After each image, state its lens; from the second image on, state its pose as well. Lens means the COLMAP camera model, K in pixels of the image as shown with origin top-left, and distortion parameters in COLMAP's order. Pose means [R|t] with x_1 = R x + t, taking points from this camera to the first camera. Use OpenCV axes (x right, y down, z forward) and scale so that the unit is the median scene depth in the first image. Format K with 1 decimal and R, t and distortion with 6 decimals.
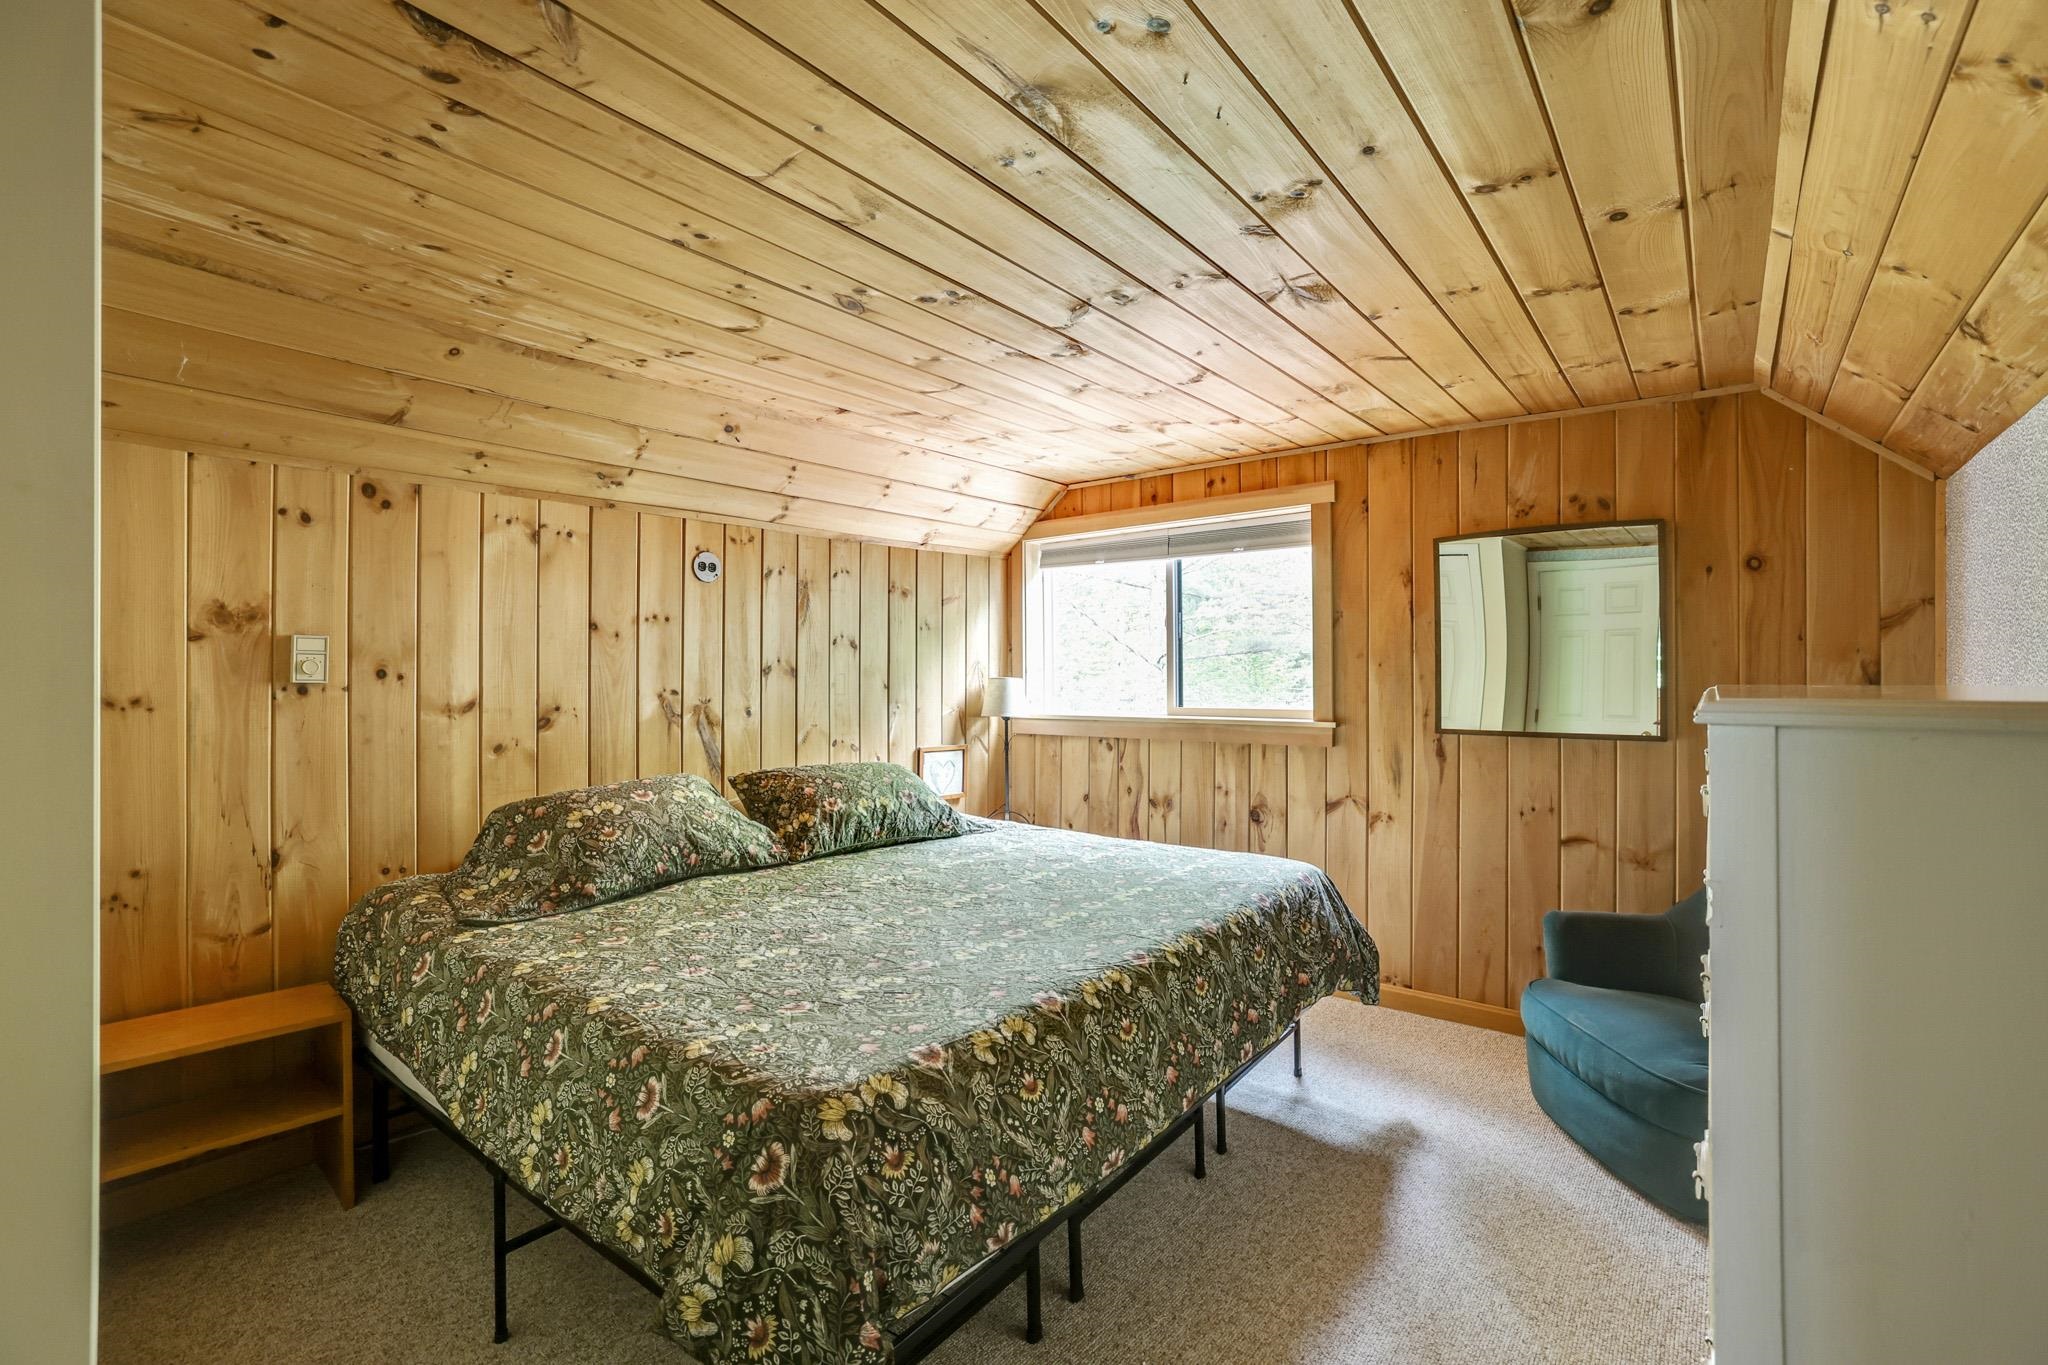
lens RADIAL K [[927.8, 0, 1029.9], [0, 927.8, 671.7], [0, 0, 1]] dist [-0.043937, 0.013102]
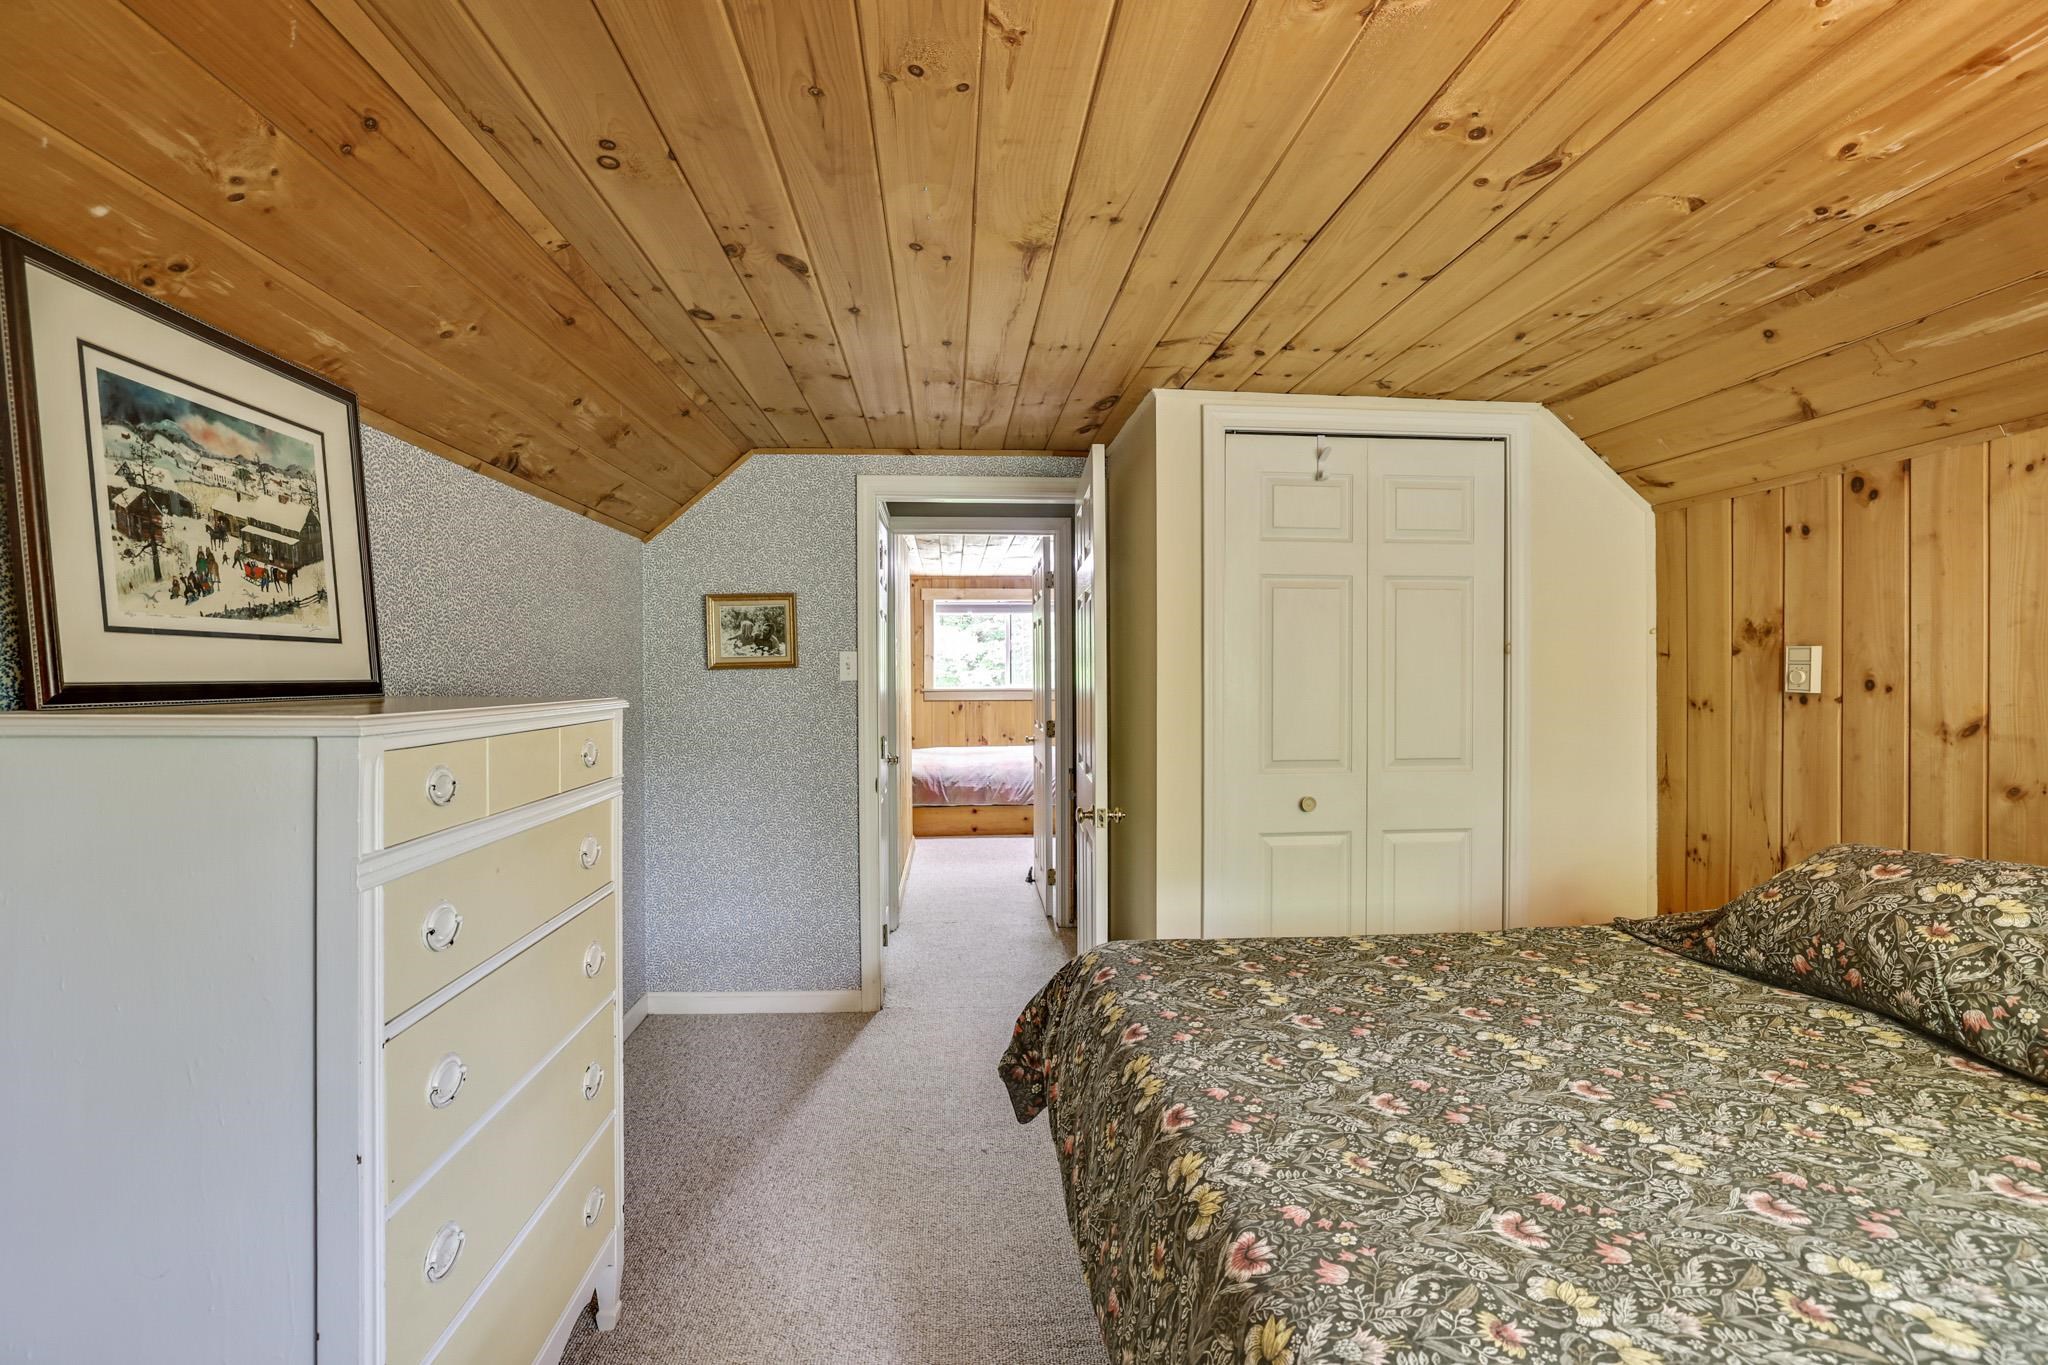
lens RADIAL K [[927.8, 0, 1033.6], [0, 927.8, 675.4], [0, 0, 1]] dist [-0.043937, 0.013102]
pose [[-0.740420, 0.005866, -0.672119, 0.520212], [0.002846, 0.999980, 0.005591, -0.014988], [0.672139, 0.002227, -0.740422, 1.158397]]
